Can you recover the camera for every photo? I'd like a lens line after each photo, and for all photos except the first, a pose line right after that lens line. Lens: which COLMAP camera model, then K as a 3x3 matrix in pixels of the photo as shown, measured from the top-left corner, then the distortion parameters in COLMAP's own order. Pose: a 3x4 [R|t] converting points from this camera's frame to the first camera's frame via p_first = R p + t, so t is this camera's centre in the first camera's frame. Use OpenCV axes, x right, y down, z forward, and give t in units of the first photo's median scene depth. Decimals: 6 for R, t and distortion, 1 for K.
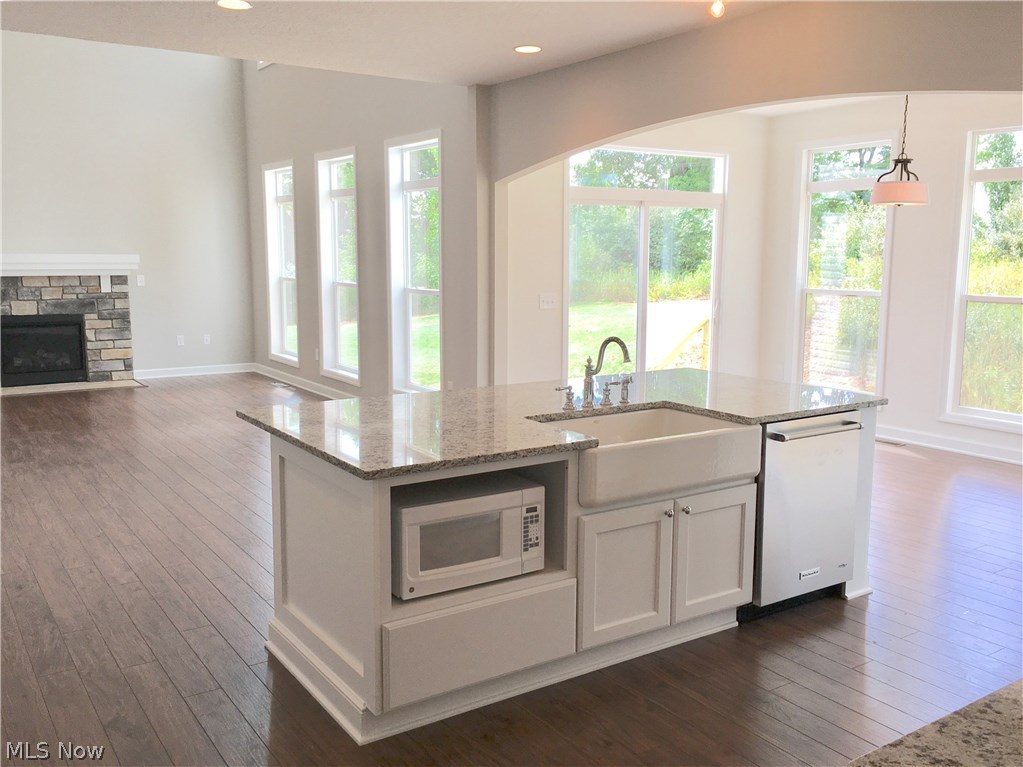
lens RADIAL K [[913.6, 0, 511.5], [0, 913.6, 383.5], [0, 0, 1]] dist [0.082319, -0.116877]
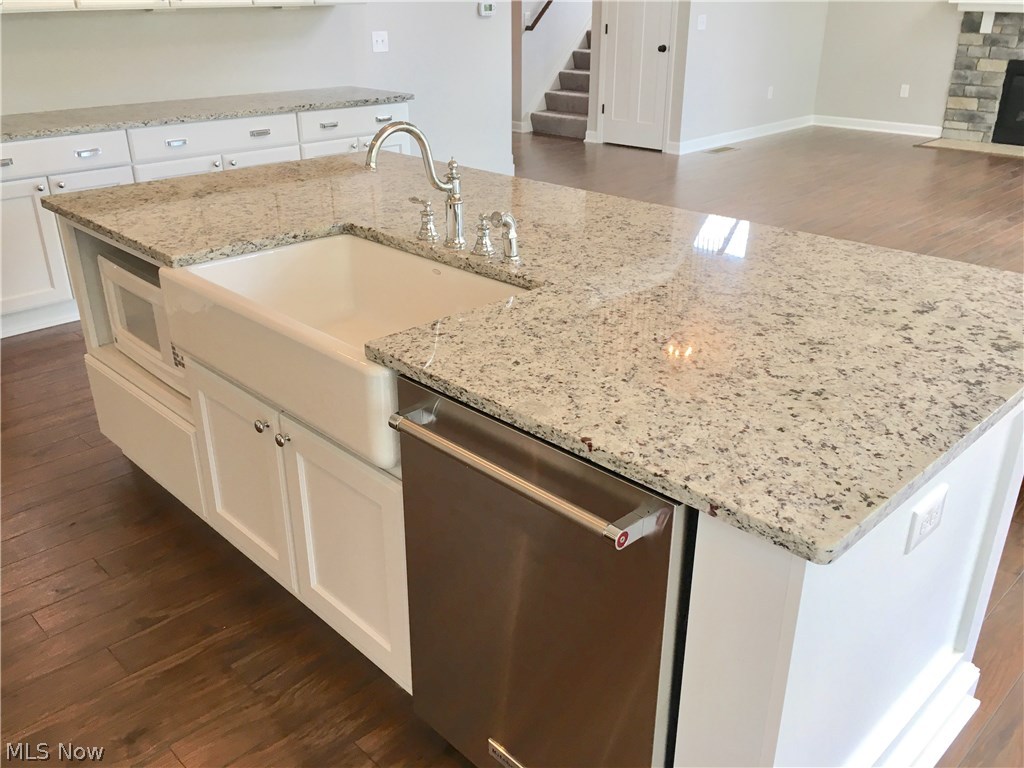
lens RADIAL K [[871.4, 0, 509.7], [0, 871.4, 385.3], [0, 0, 1]] dist [0.085339, -0.115885]
pose [[0.182681, 0.401262, -0.897561, 0.244756], [-0.138784, 0.914307, 0.380502, -0.043155], [0.973328, 0.055057, 0.222715, 0.354823]]
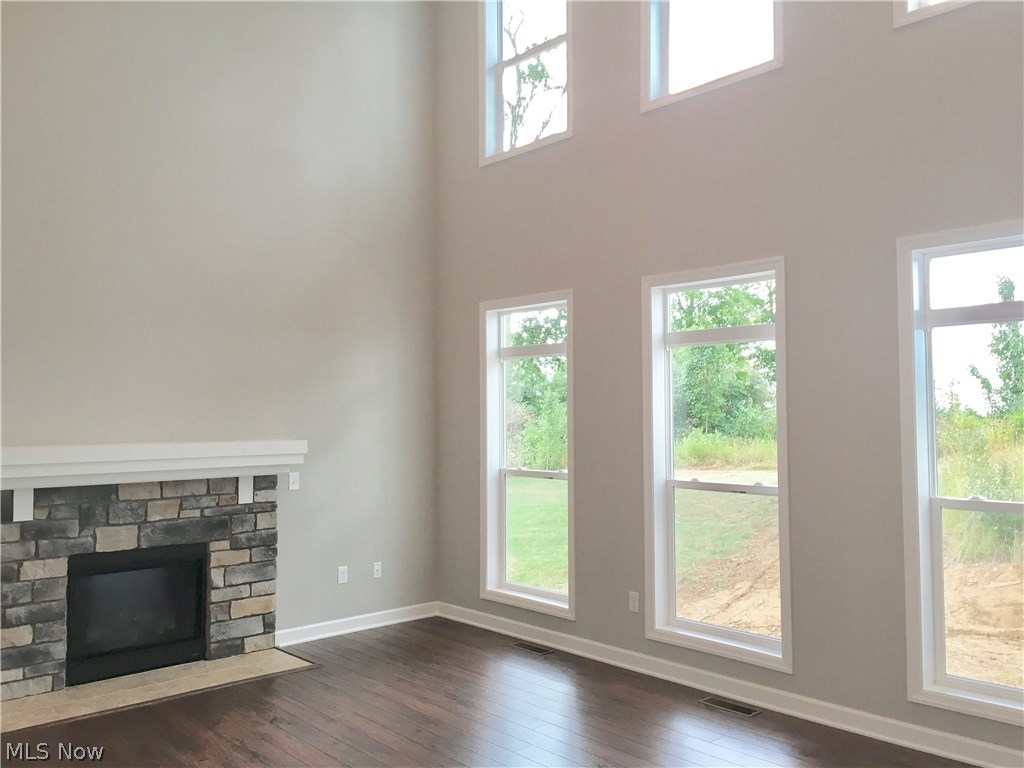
lens RADIAL K [[871.4, 0, 509.7], [0, 871.4, 385.3], [0, 0, 1]] dist [0.085339, -0.115885]
pose [[0.989407, -0.004975, 0.145080, -0.365783], [0.030785, 0.983872, -0.176207, -0.071104], [-0.141864, 0.178807, 0.973603, 0.420566]]
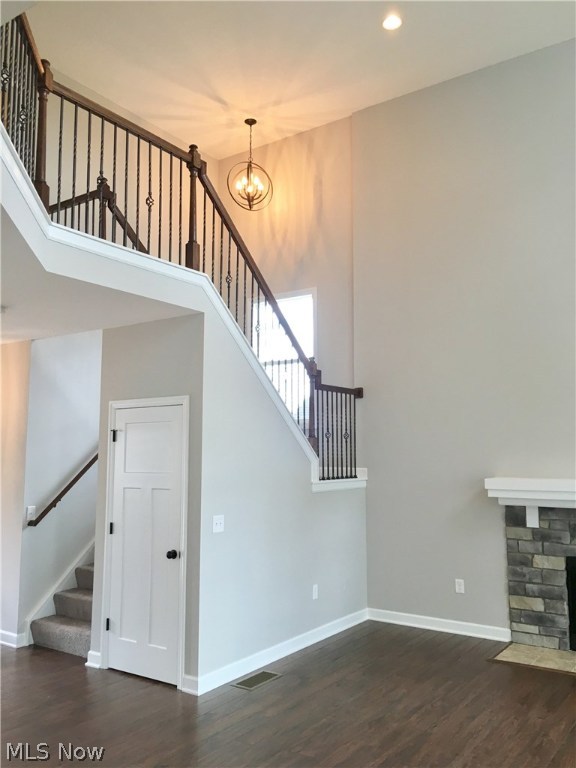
lens RADIAL K [[653.5, 0, 288.5], [0, 653.5, 385.1], [0, 0, 1]] dist [0.085339, -0.115885]
pose [[0.365741, -0.105081, -0.924766, -0.095691], [-0.132246, 0.977657, -0.163393, -0.091601], [0.921273, 0.182056, 0.343673, 0.547756]]
